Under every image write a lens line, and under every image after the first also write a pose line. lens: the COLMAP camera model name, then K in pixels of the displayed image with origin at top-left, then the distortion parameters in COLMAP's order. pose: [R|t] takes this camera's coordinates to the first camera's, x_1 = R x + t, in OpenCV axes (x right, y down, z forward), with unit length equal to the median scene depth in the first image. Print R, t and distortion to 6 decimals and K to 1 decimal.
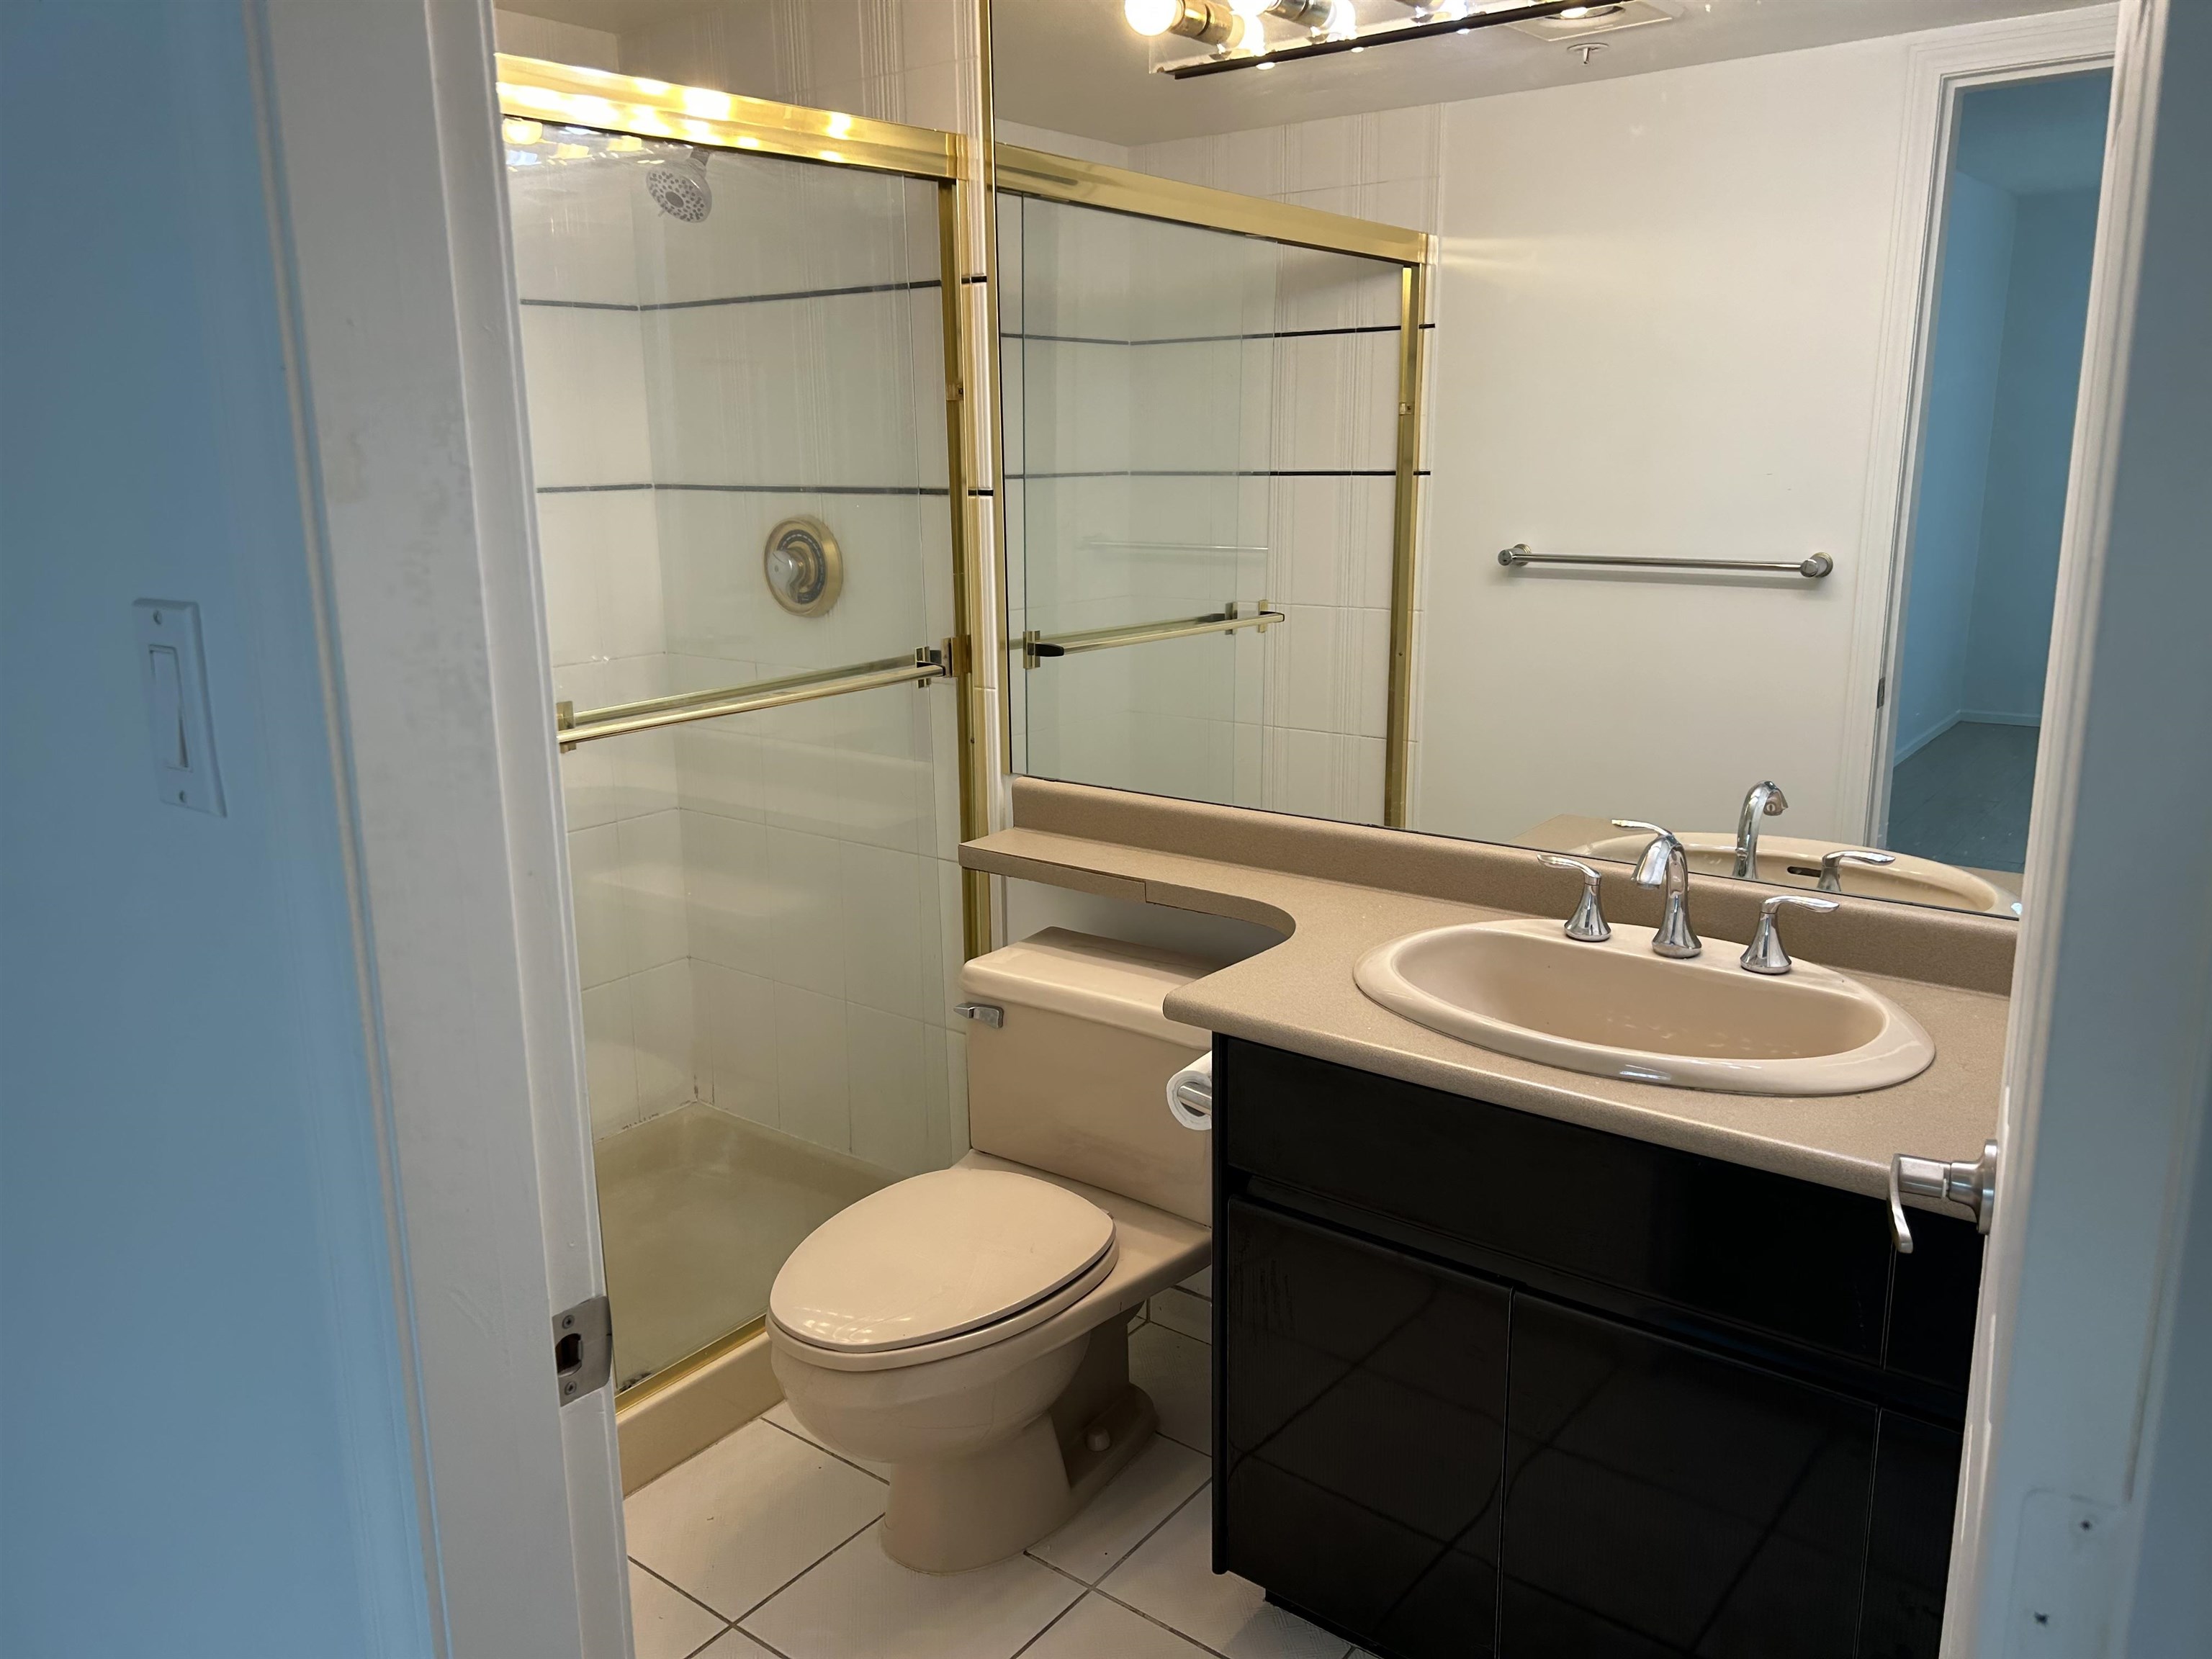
lens RADIAL K [[1655.4, 0, 1098.7], [0, 1655.4, 833.9], [0, 0, 1]] dist [0.077381, -0.090463]
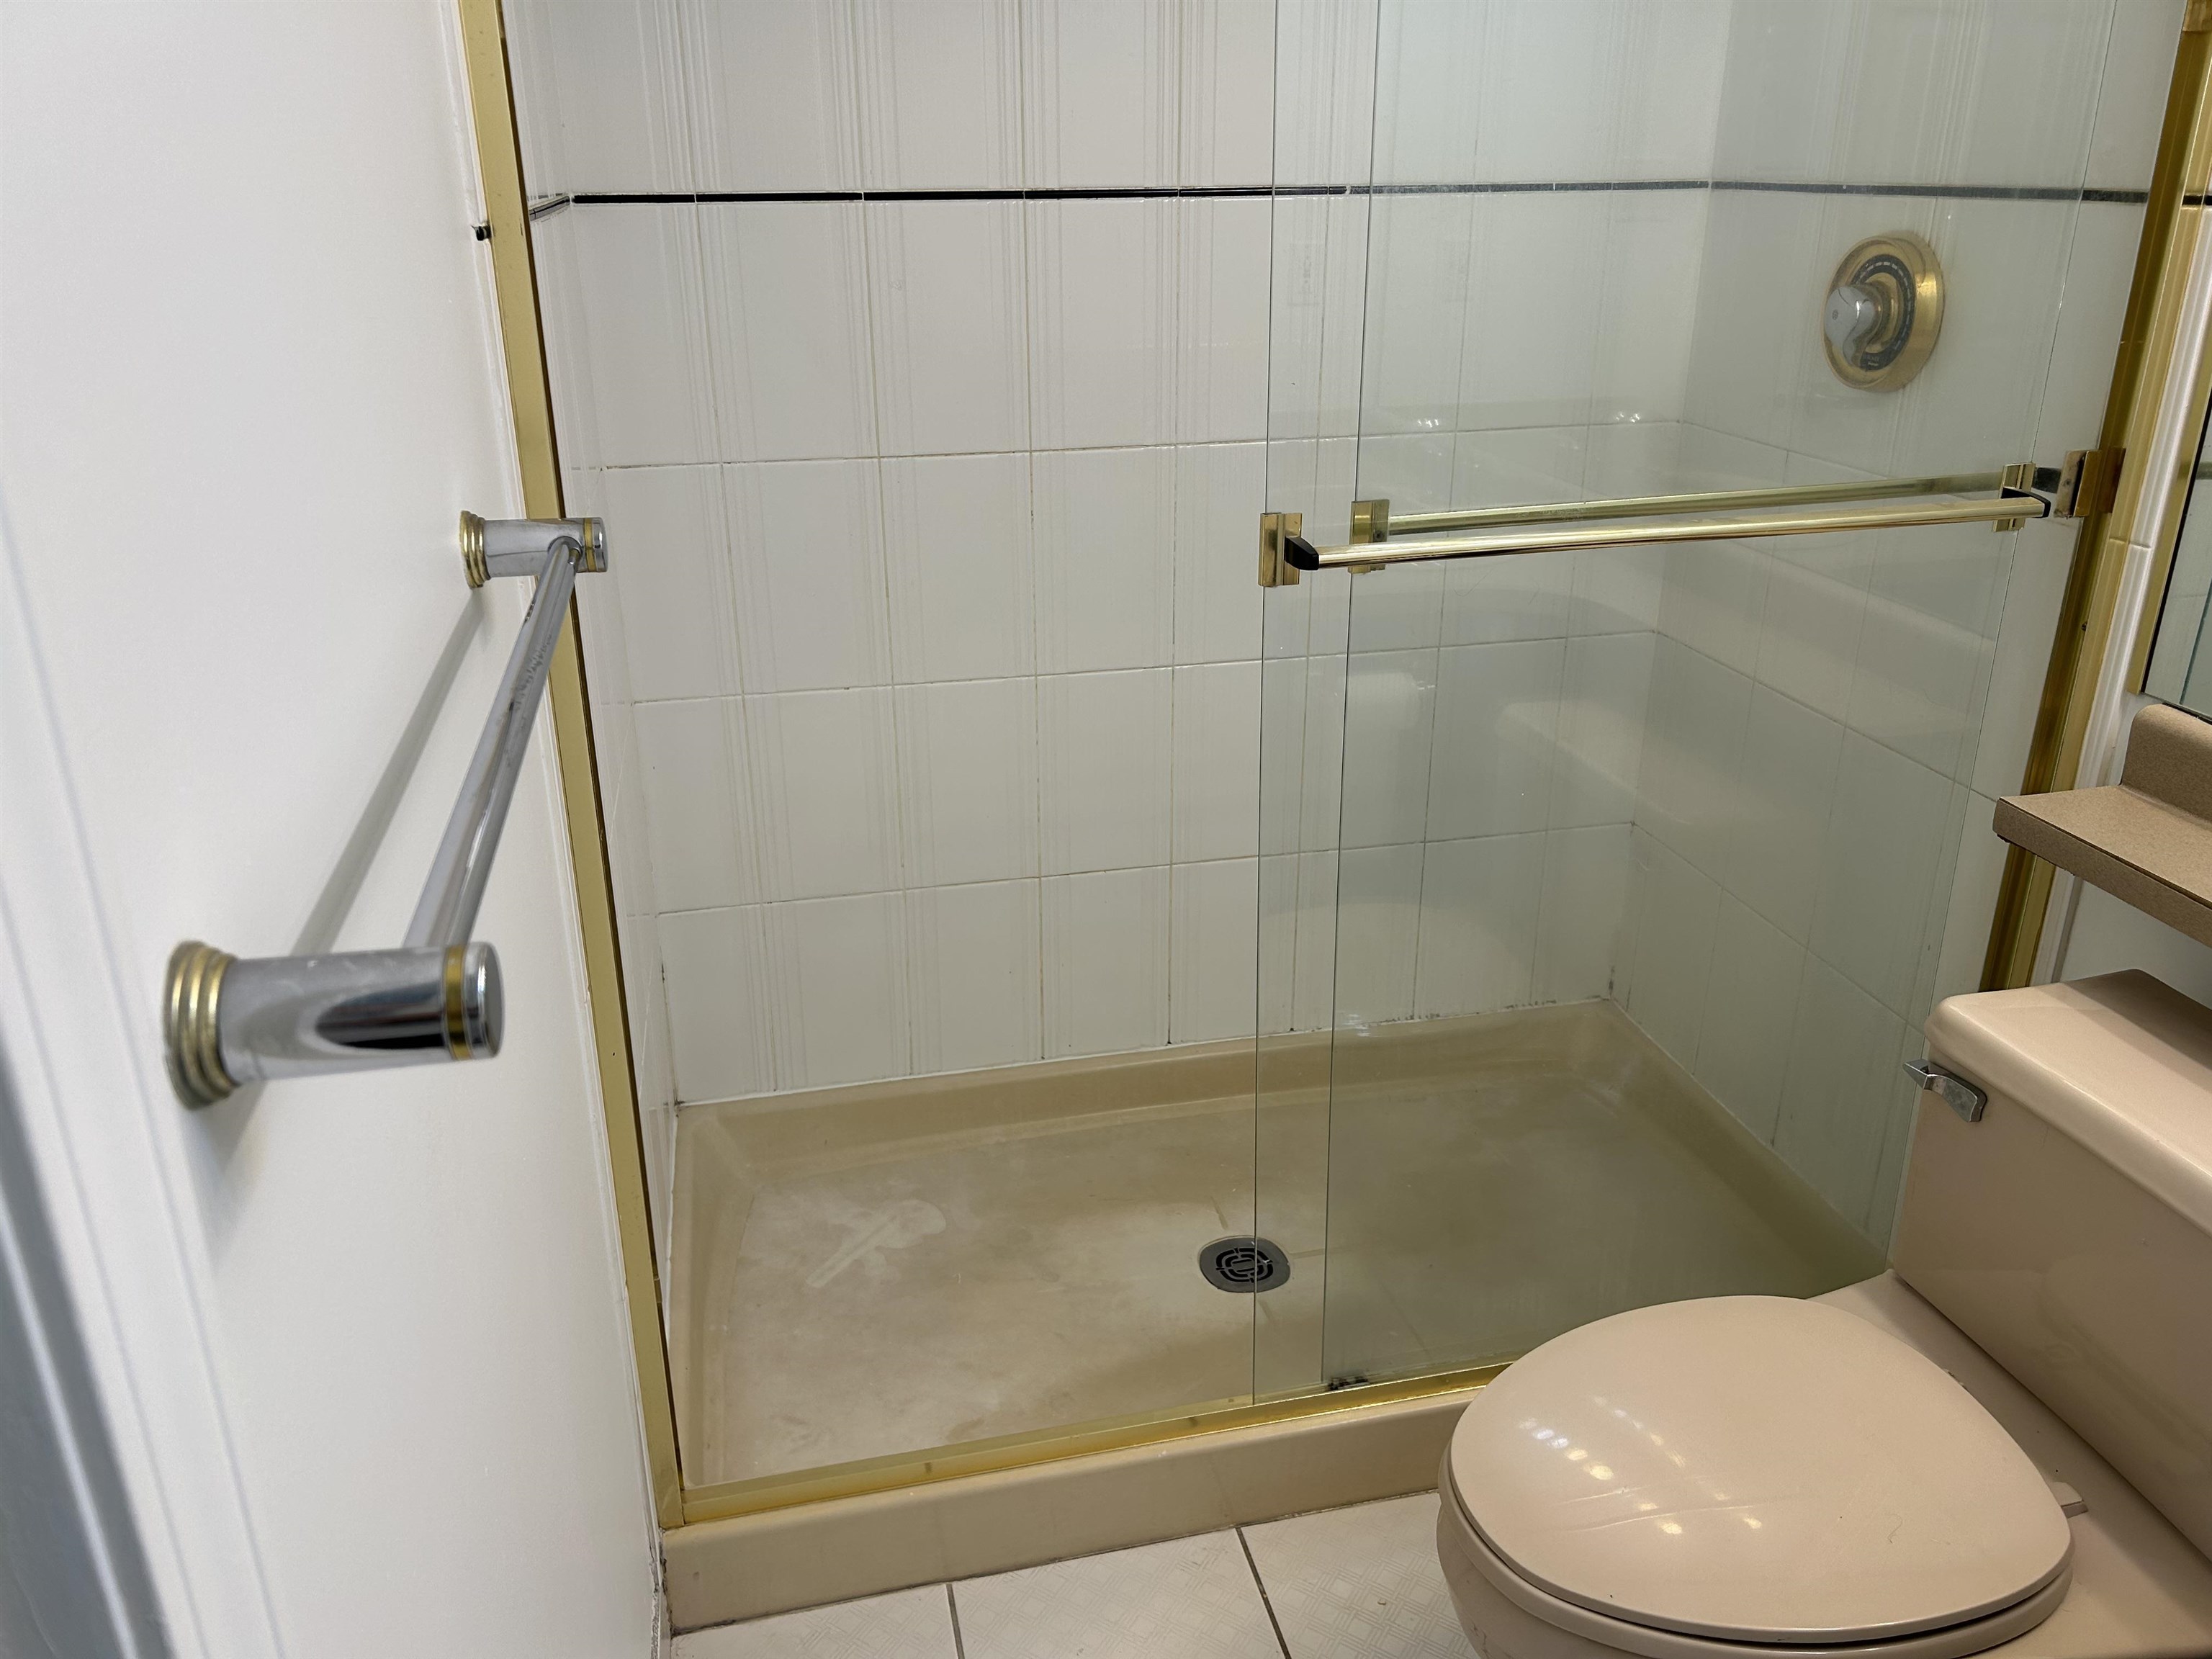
lens RADIAL K [[1655.4, 0, 1099.8], [0, 1655.4, 809.0], [0, 0, 1]] dist [0.077381, -0.090463]
pose [[0.766432, 0.241121, -0.595351, 0.029178], [-0.151381, 0.968566, 0.197393, -0.058317], [0.624232, -0.061163, 0.778841, 0.294592]]
